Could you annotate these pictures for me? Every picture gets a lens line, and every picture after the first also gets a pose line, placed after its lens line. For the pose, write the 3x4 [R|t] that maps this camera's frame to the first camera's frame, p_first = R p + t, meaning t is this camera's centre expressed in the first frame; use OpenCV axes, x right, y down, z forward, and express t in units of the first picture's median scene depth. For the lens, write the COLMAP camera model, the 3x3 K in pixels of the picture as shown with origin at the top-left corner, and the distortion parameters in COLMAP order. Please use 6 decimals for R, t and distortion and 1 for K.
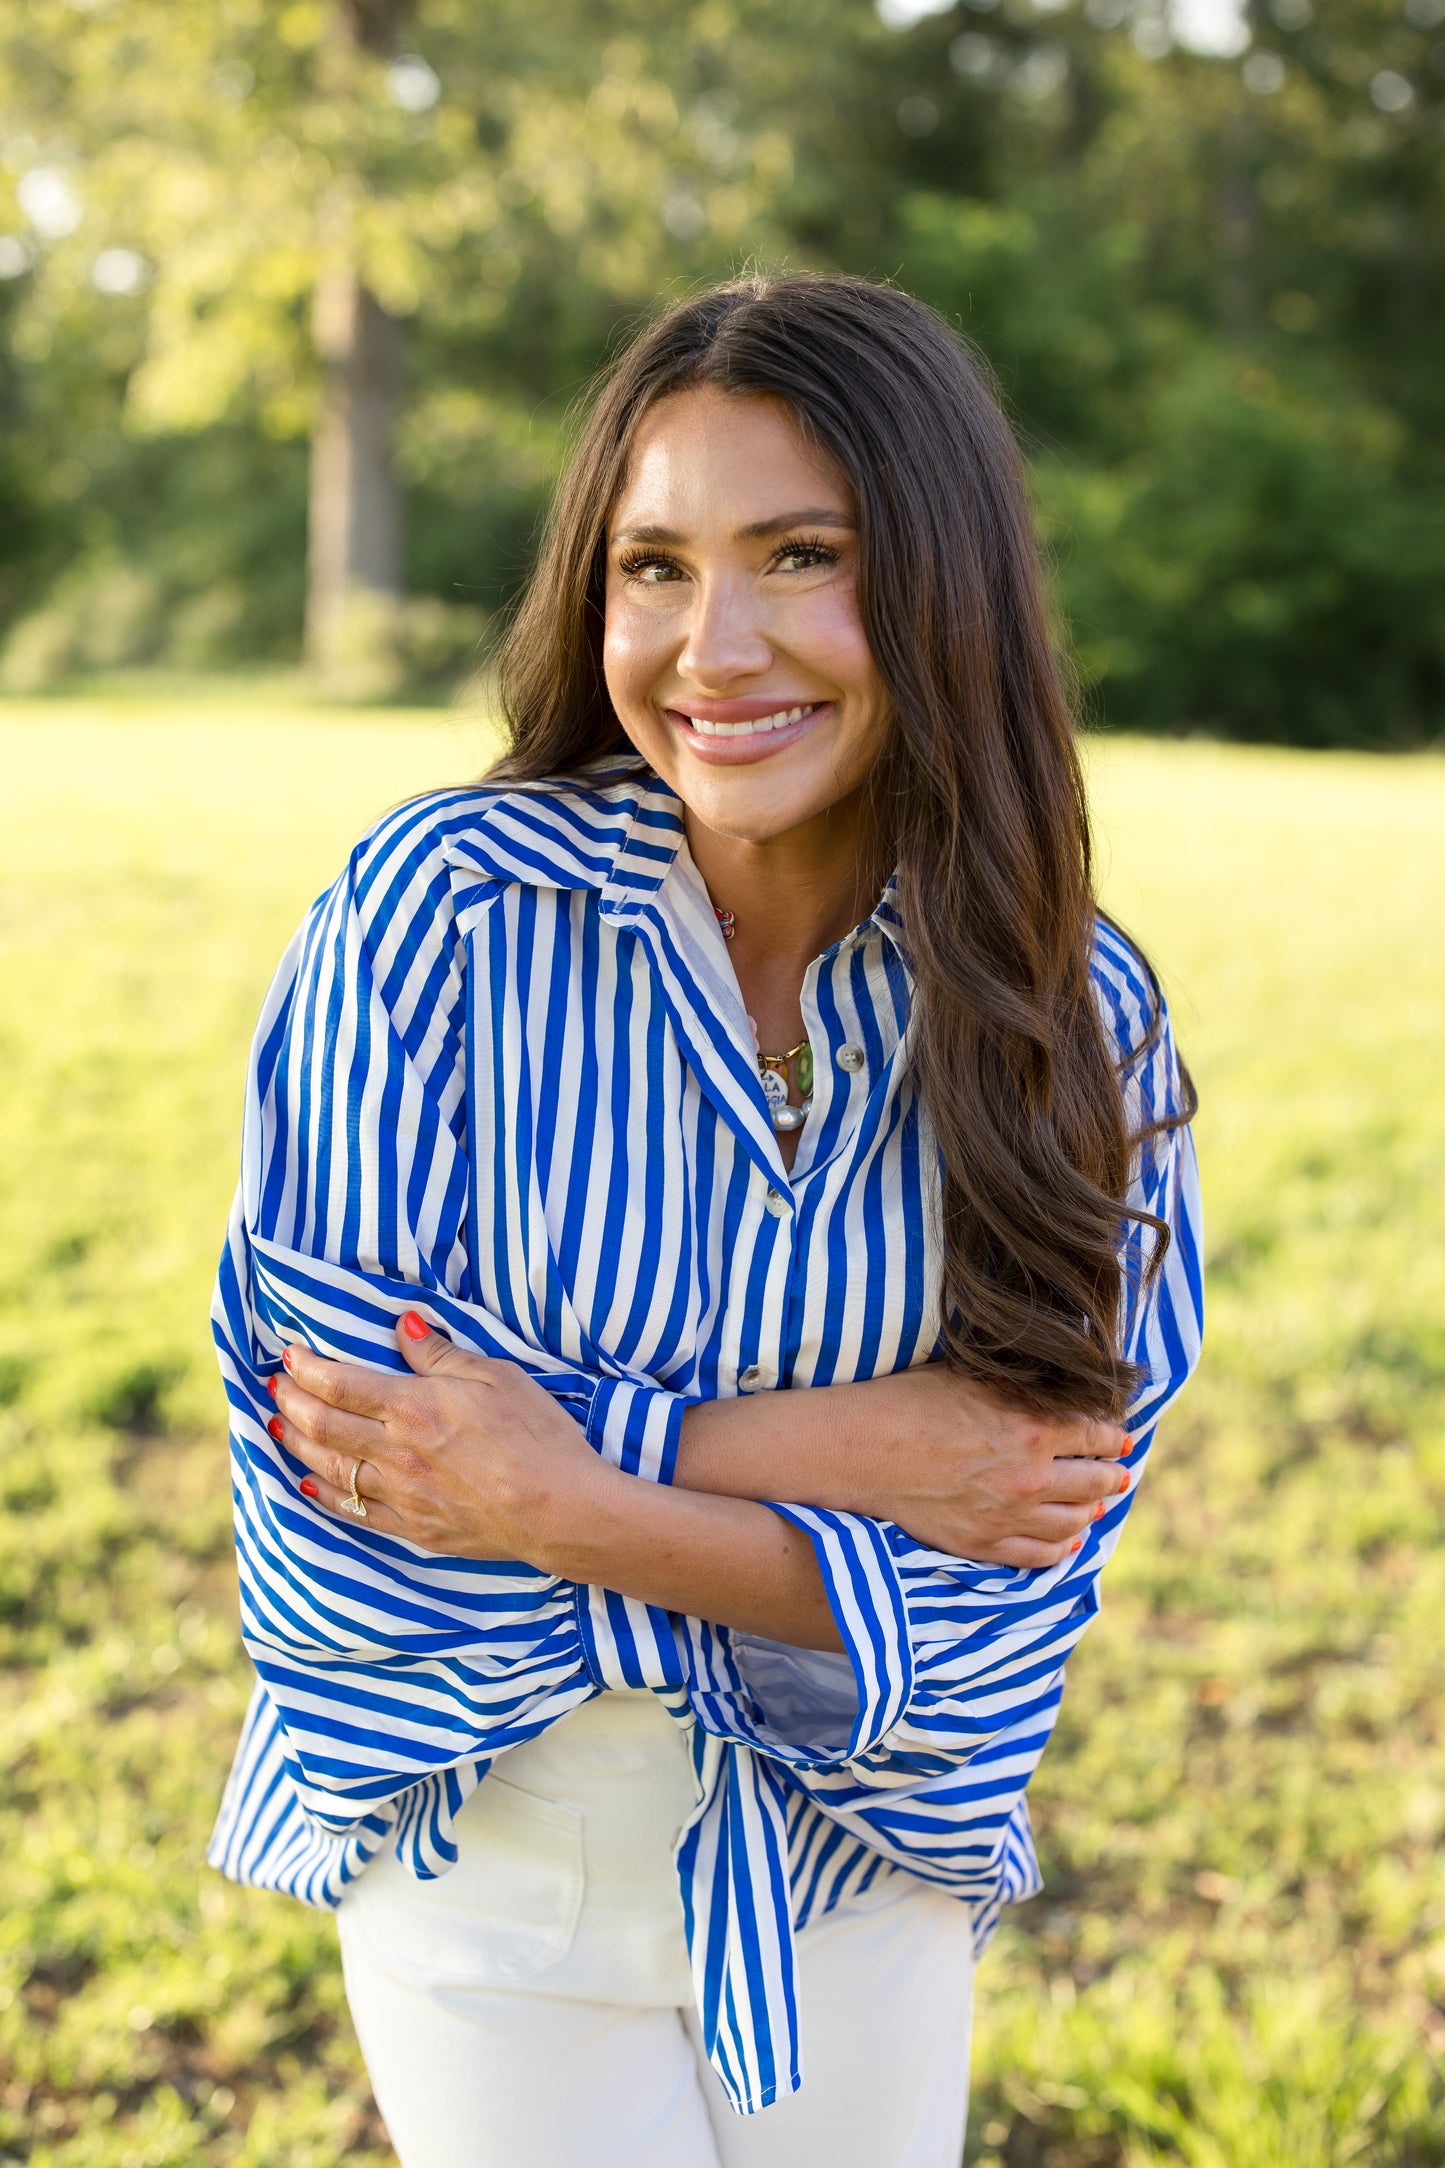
lens RADIAL K [[3205.3, 0, 722.5], [0, 3205.3, 1084.0], [0, 0, 1]] dist [-0.144851, 0.623371]
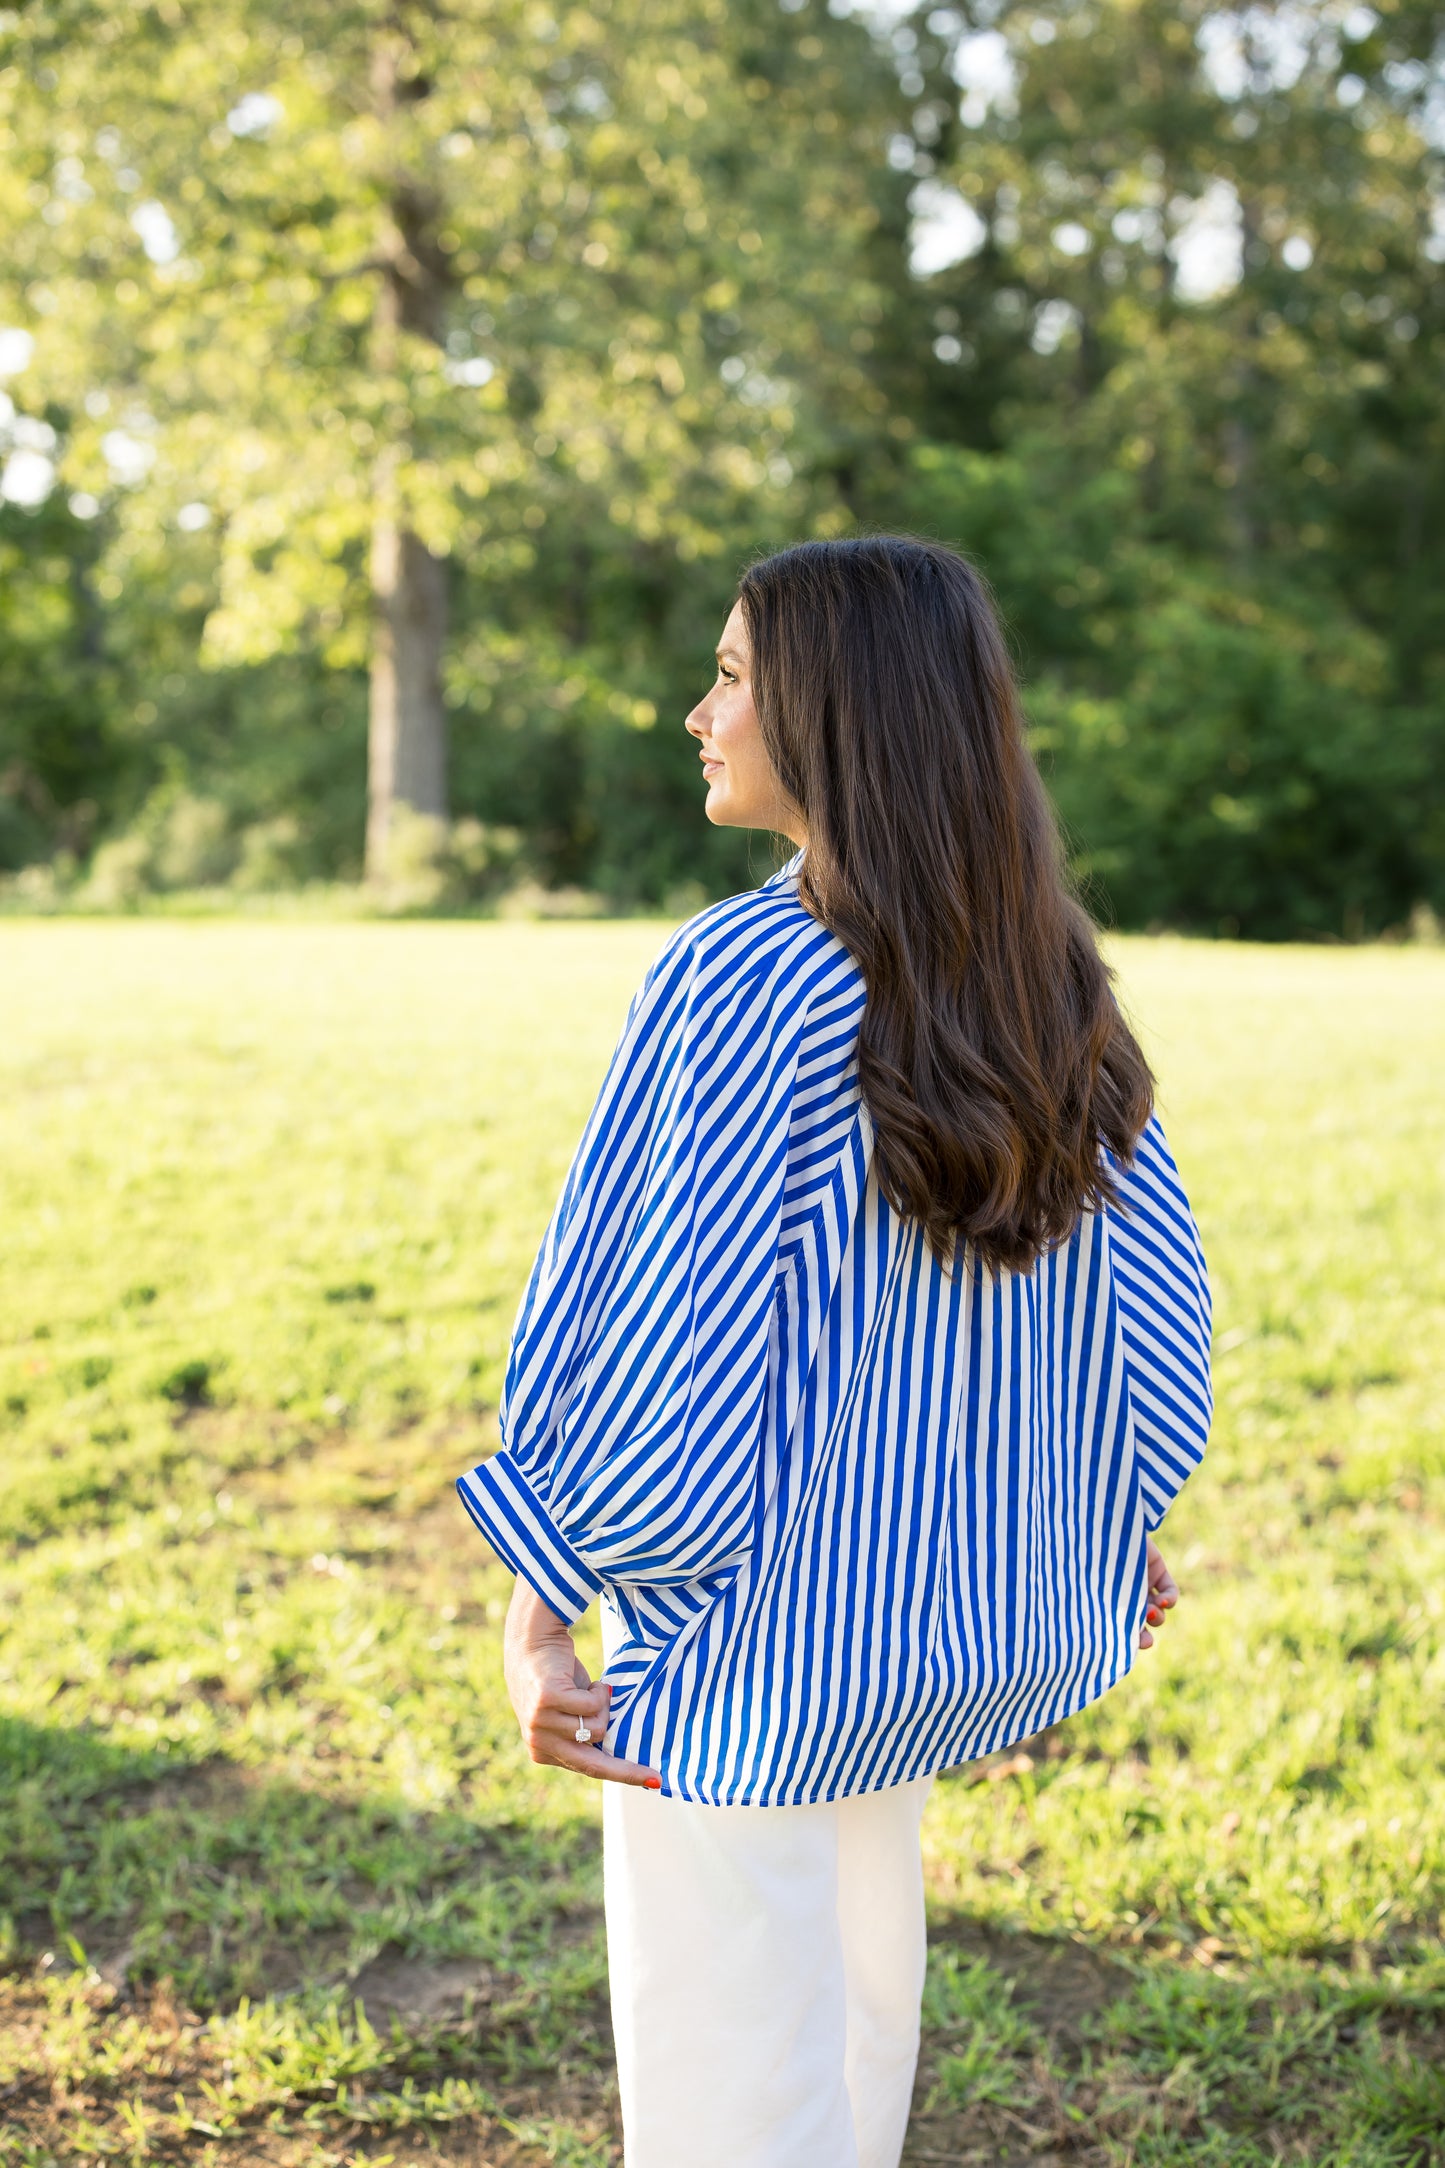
lens RADIAL K [[3205.3, 0, 722.5], [0, 3205.3, 1084.0], [0, 0, 1]] dist [-0.144851, 0.623371]
pose [[0.999661, -0.011855, -0.023182, 0.020365], [0.010219, 0.997532, -0.069459, 0.018783], [0.023948, 0.069199, 0.997315, -0.095717]]
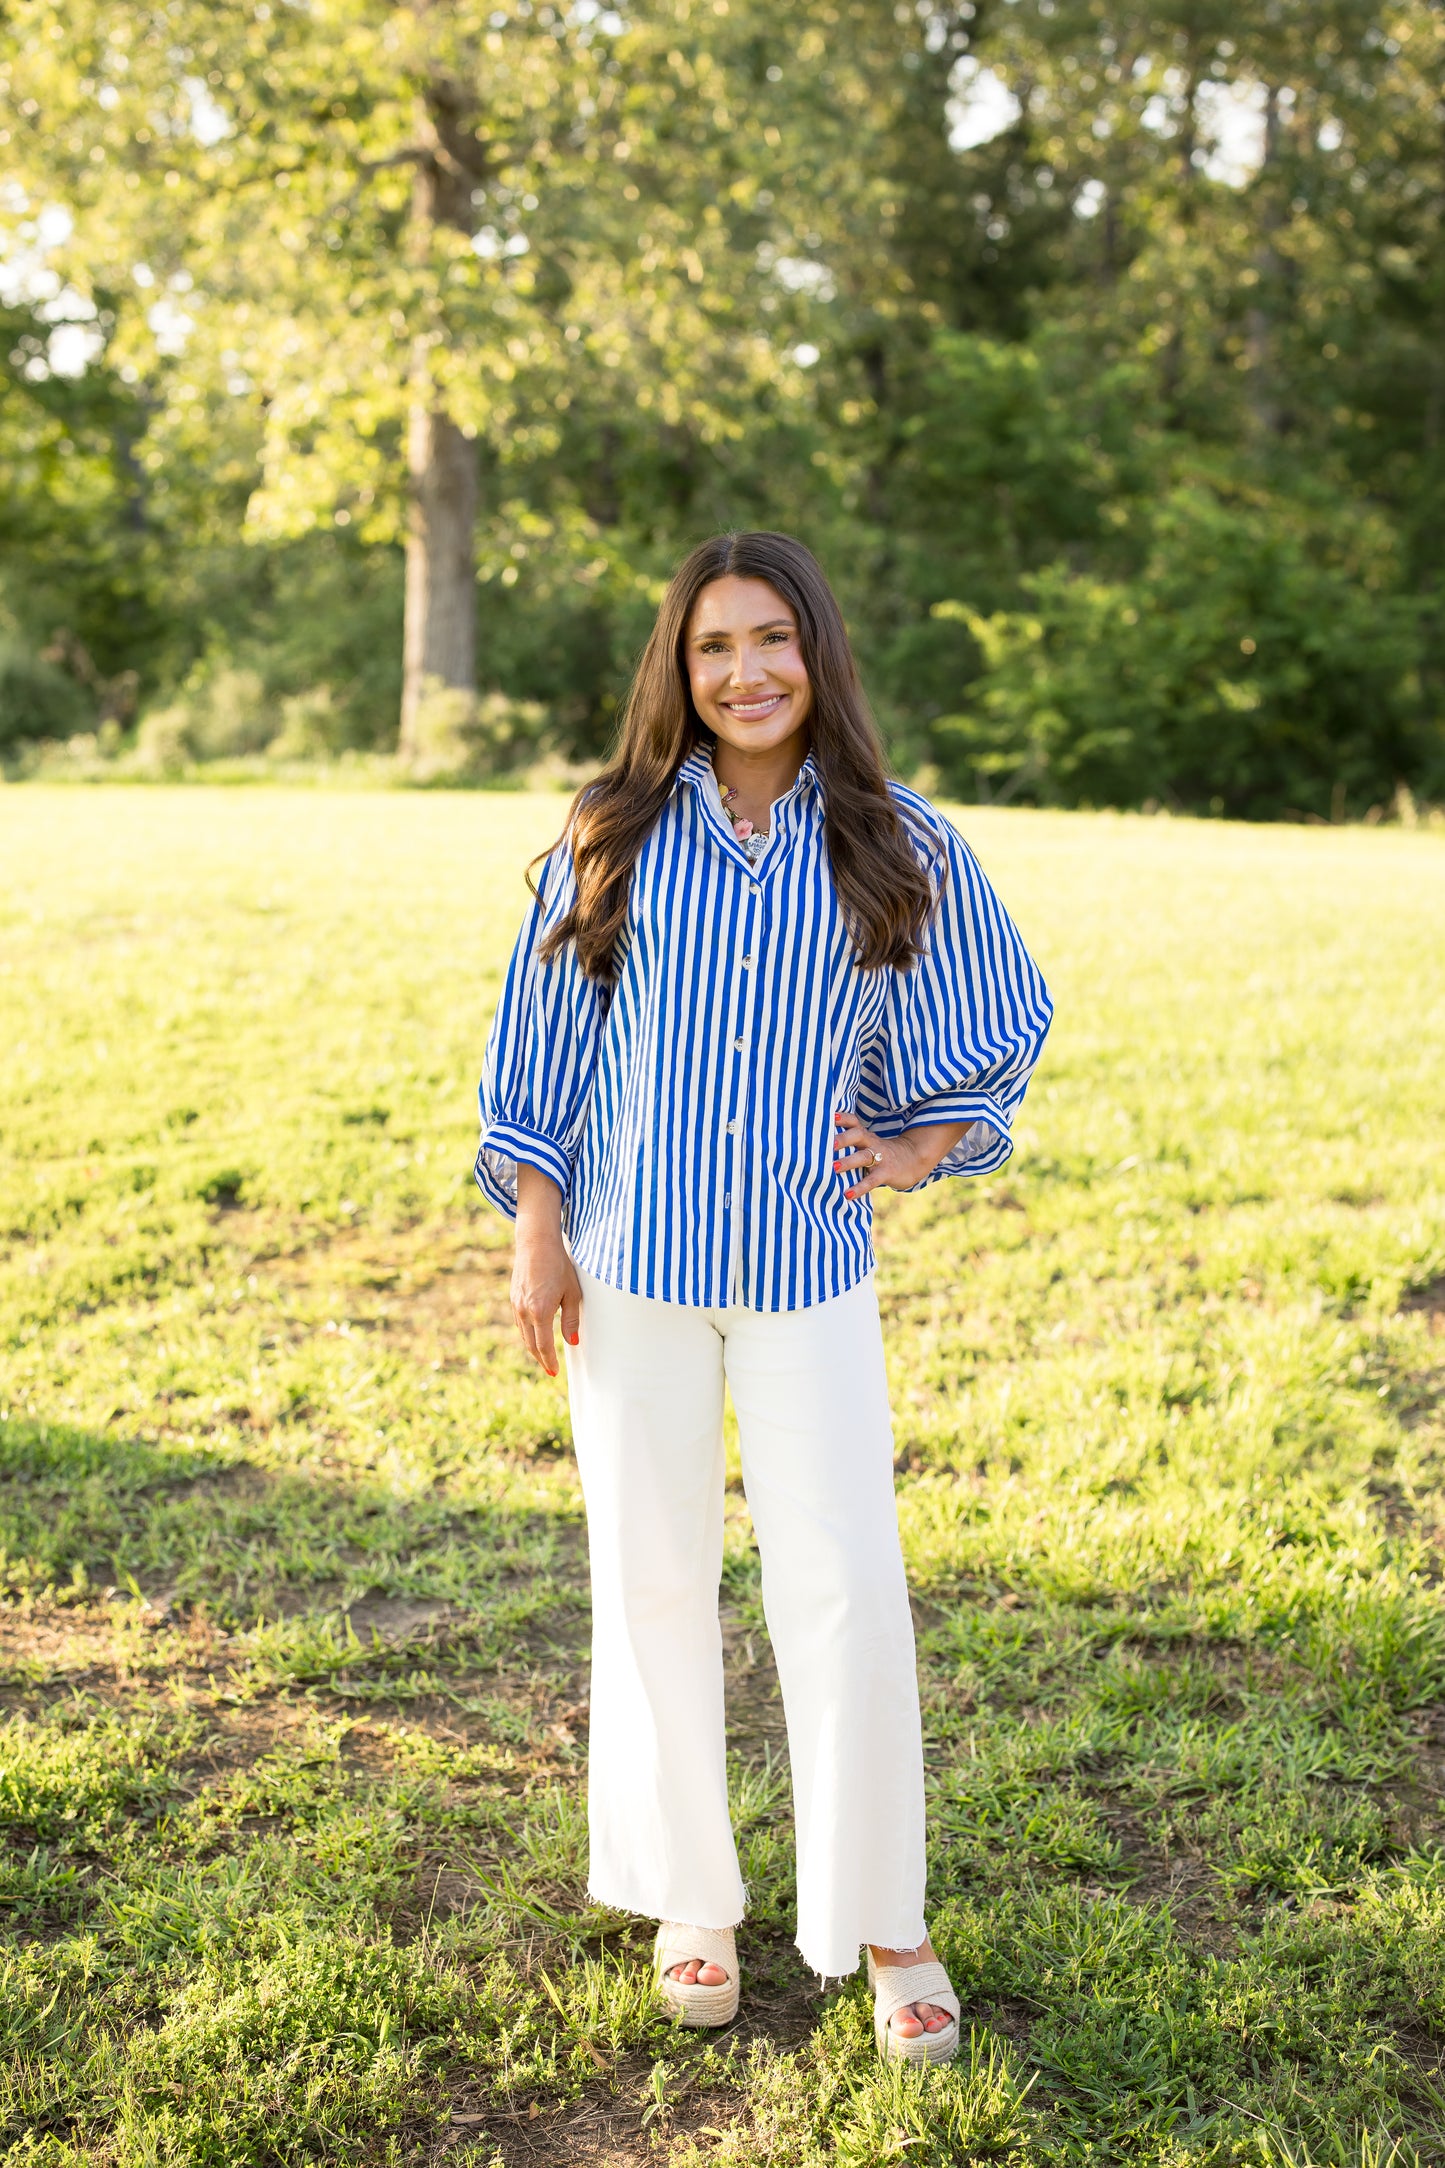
lens RADIAL K [[3216.2, 0, 706.9], [0, 3216.2, 1094.4], [0, 0, 1]] dist [-0.148670, 0.719105]
pose [[0.999171, 0.002192, -0.040651, 0.031756], [-0.003265, 0.999648, -0.026347, 0.025475], [0.040579, 0.026458, 0.998826, -0.153178]]
